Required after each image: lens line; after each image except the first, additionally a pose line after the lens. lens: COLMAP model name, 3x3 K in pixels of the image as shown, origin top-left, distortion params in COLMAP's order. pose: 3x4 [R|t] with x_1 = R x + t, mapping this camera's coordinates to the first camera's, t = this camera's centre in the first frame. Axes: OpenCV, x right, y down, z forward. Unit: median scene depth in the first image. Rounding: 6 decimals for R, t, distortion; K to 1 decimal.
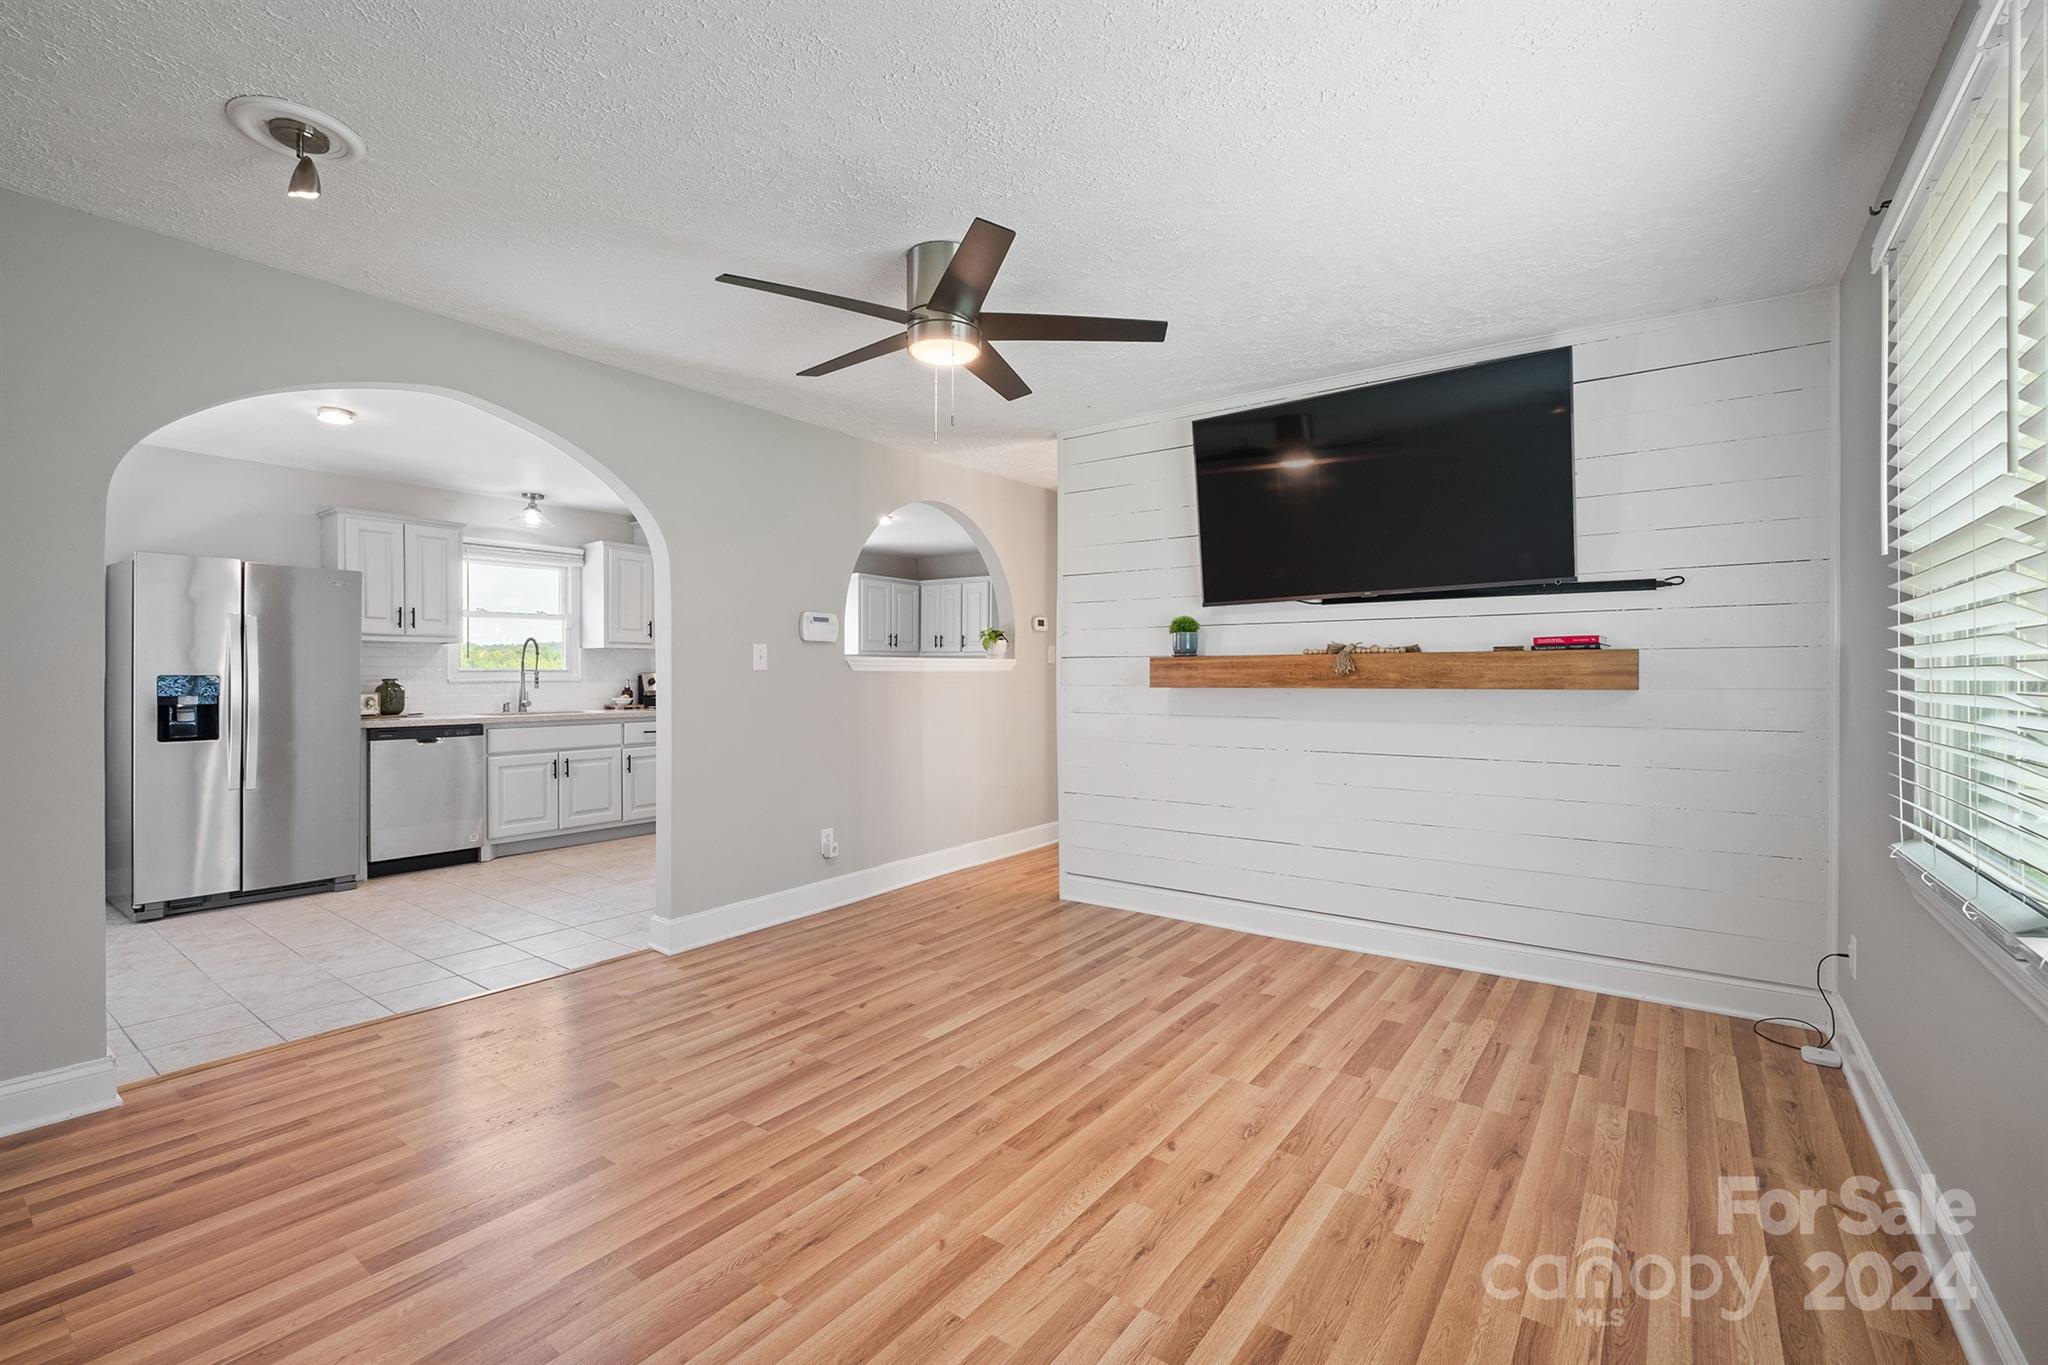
lens RADIAL K [[860.7, 0, 1012.4], [0, 860.7, 682.5], [0, 0, 1]] dist [-0.007808, -0.000753]
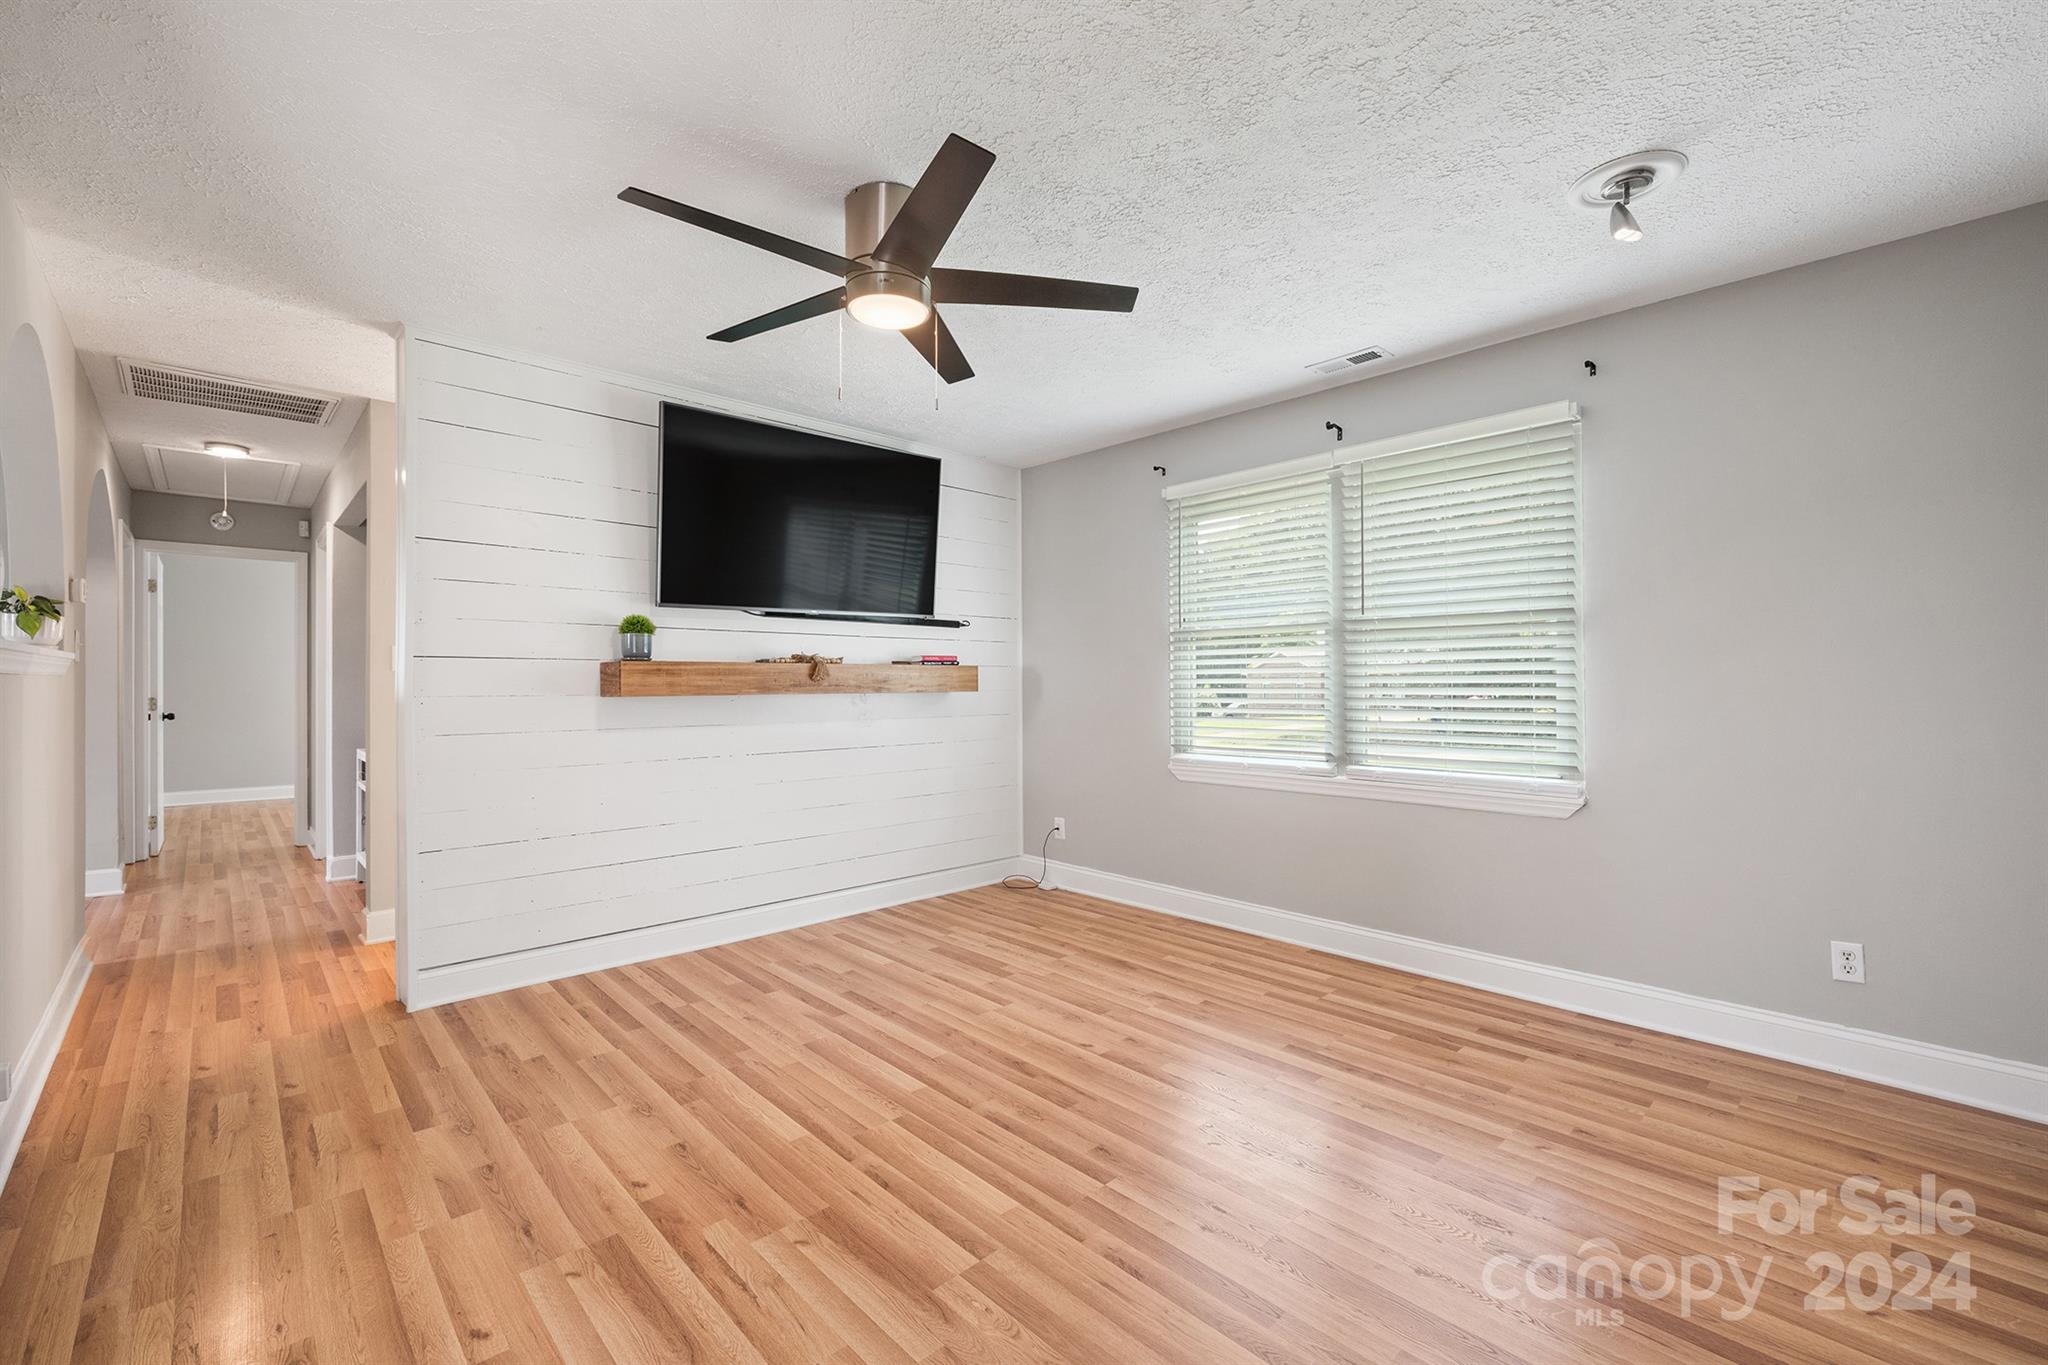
lens RADIAL K [[860.7, 0, 1012.7], [0, 860.7, 679.1], [0, 0, 1]] dist [-0.007808, -0.000753]
pose [[0.188772, 0.004961, 0.982008, -0.691050], [0.010872, 0.999915, -0.007141, -0.001585], [-0.981961, 0.012024, 0.188702, 0.535651]]
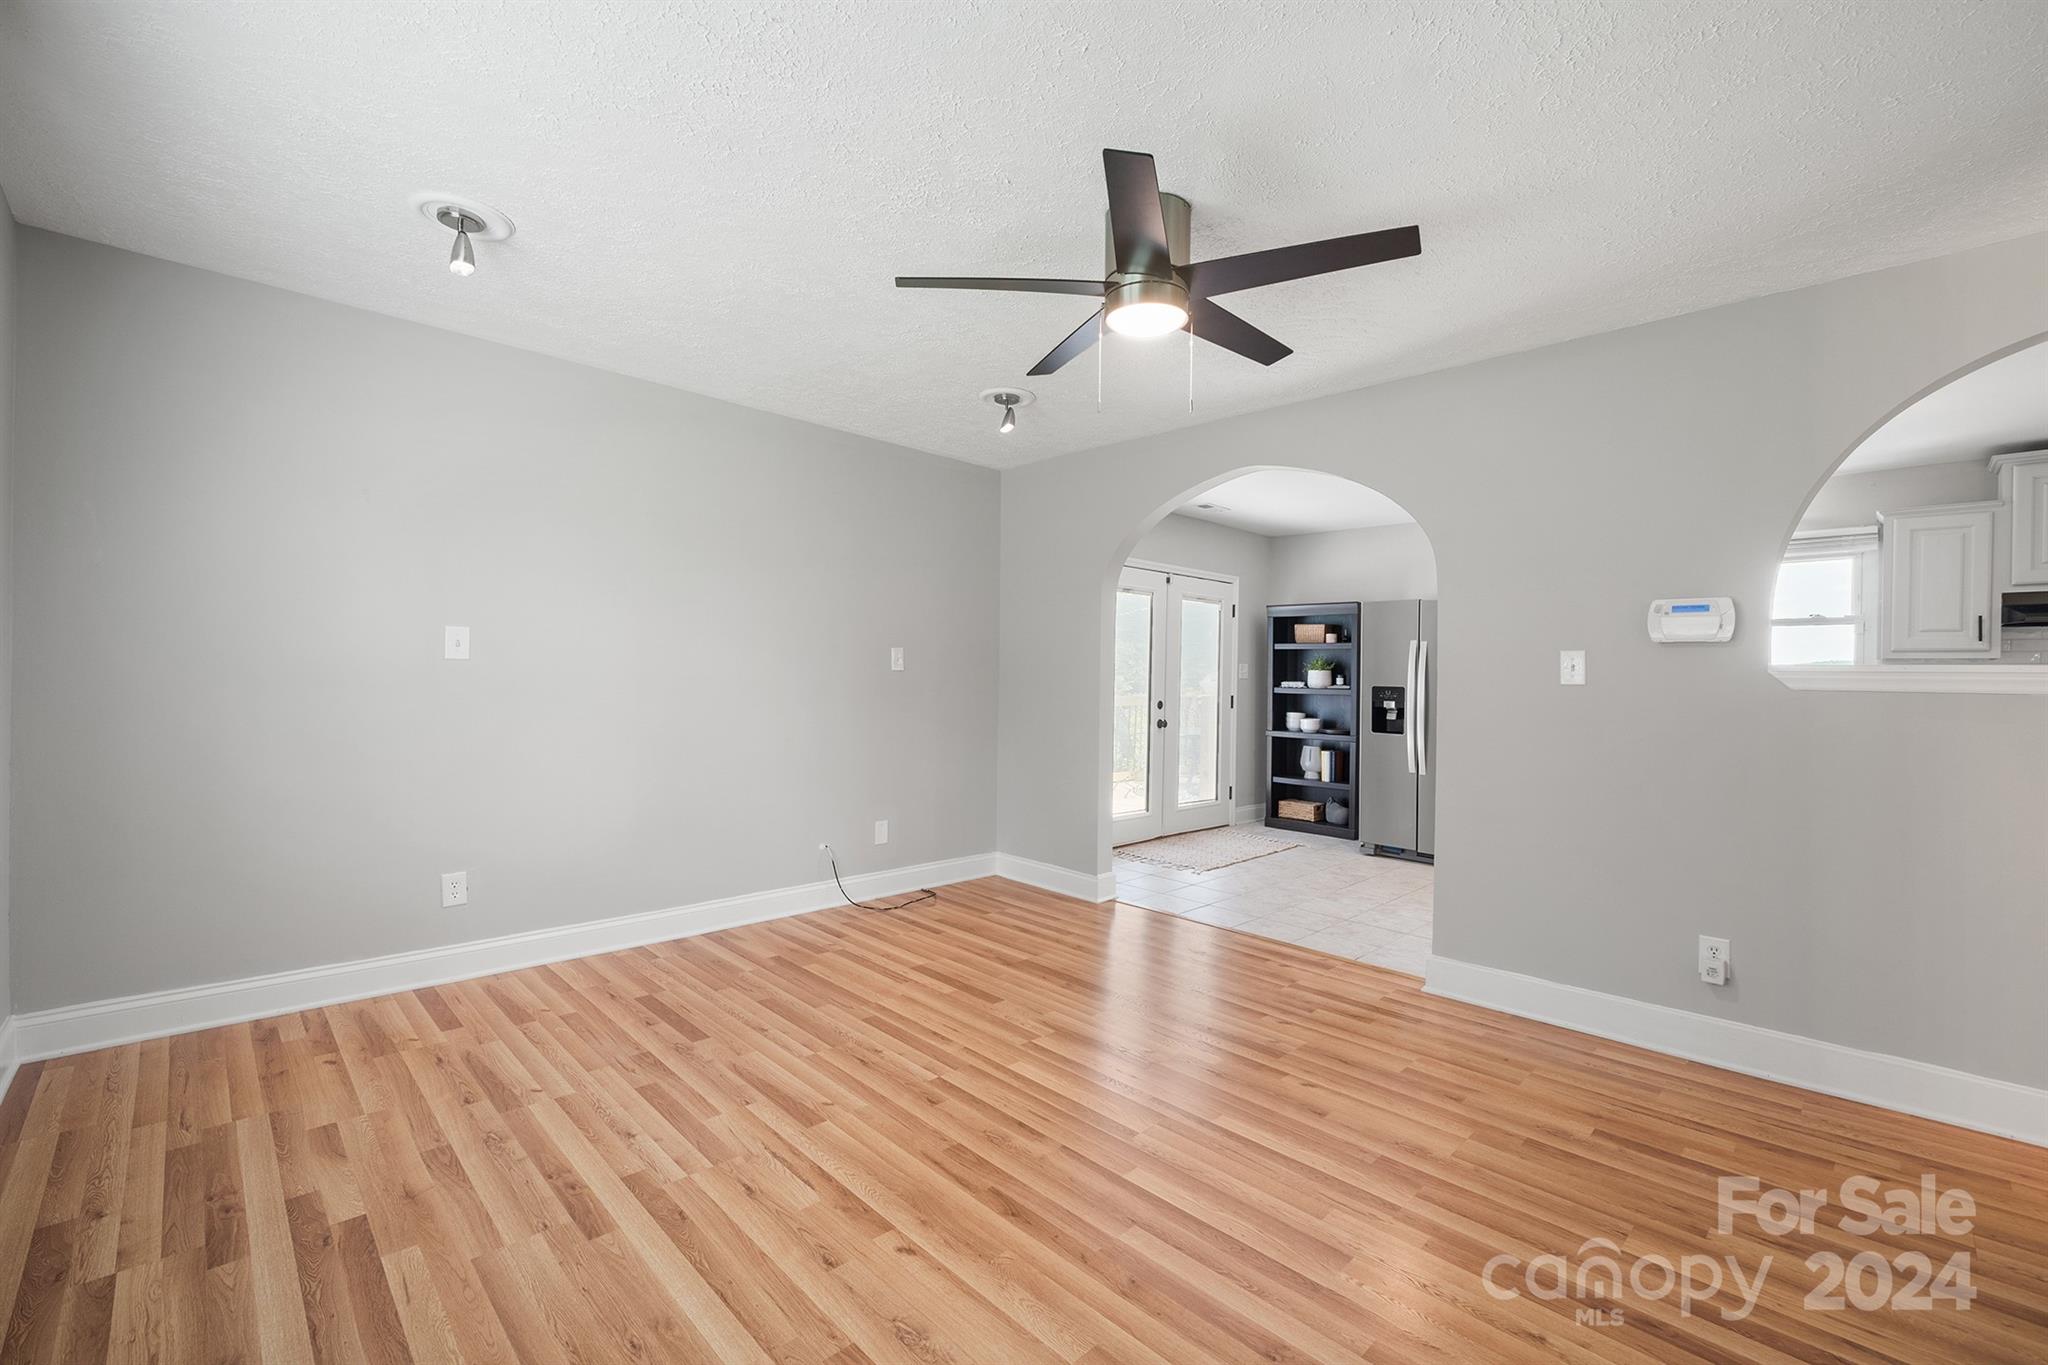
lens RADIAL K [[860.7, 0, 1043.2], [0, 860.7, 679.7], [0, 0, 1]] dist [-0.007808, -0.000753]
pose [[-0.127097, 0.000052, -0.991890, 0.612624], [-0.030770, 0.999518, 0.003995, -0.008361], [0.991413, 0.031029, -0.127034, 0.759487]]
